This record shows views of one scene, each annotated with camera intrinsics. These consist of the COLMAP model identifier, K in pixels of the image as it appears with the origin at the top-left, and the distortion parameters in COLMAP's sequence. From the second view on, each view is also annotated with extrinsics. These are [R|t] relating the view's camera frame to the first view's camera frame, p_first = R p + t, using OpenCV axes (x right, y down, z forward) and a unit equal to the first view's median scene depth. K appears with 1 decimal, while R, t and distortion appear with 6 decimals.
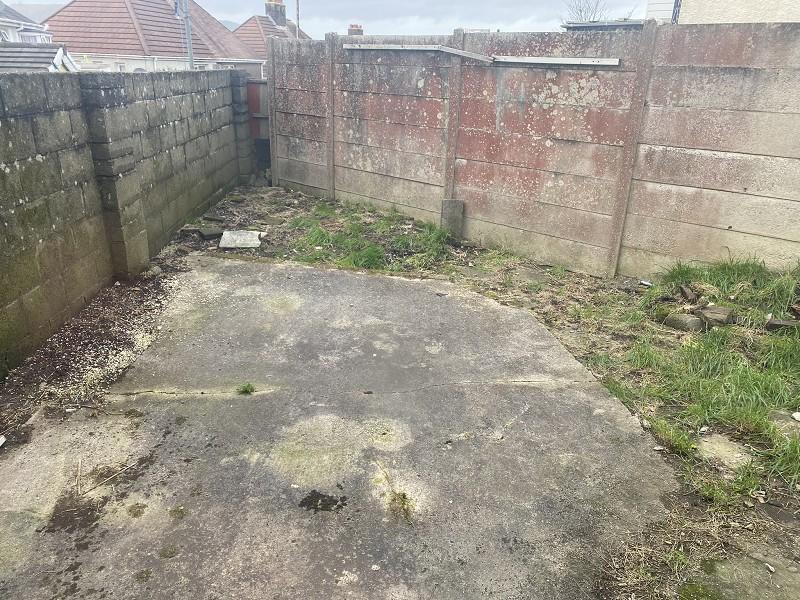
lens RADIAL K [[608.3, 0, 400.0], [0, 608.3, 300.0], [0, 0, 1]] dist [0.007822, 0.005419]
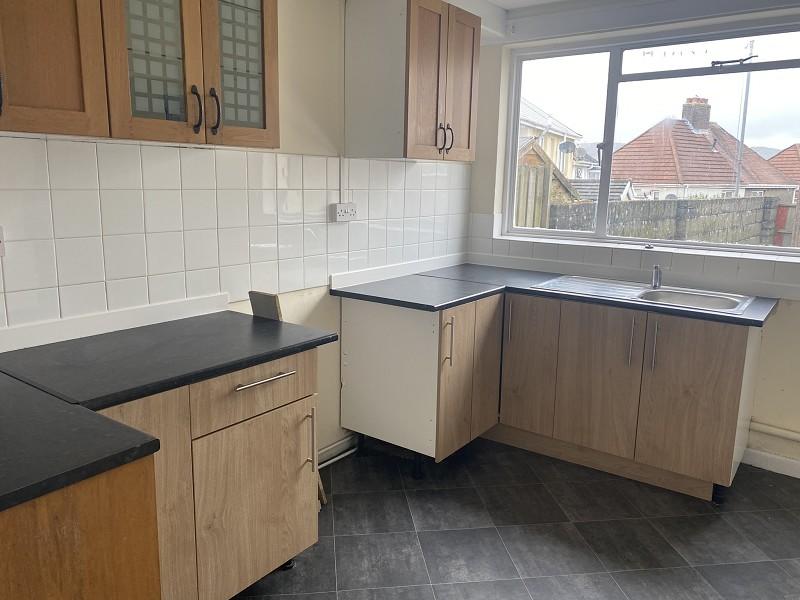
lens RADIAL K [[608.3, 0, 400.0], [0, 608.3, 300.0], [0, 0, 1]] dist [0.007822, 0.005419]
pose [[0.714458, 0.116720, -0.689874, 0.056821], [-0.245129, 0.965252, -0.090553, 0.091163], [0.655333, 0.233804, 0.718244, -0.249933]]
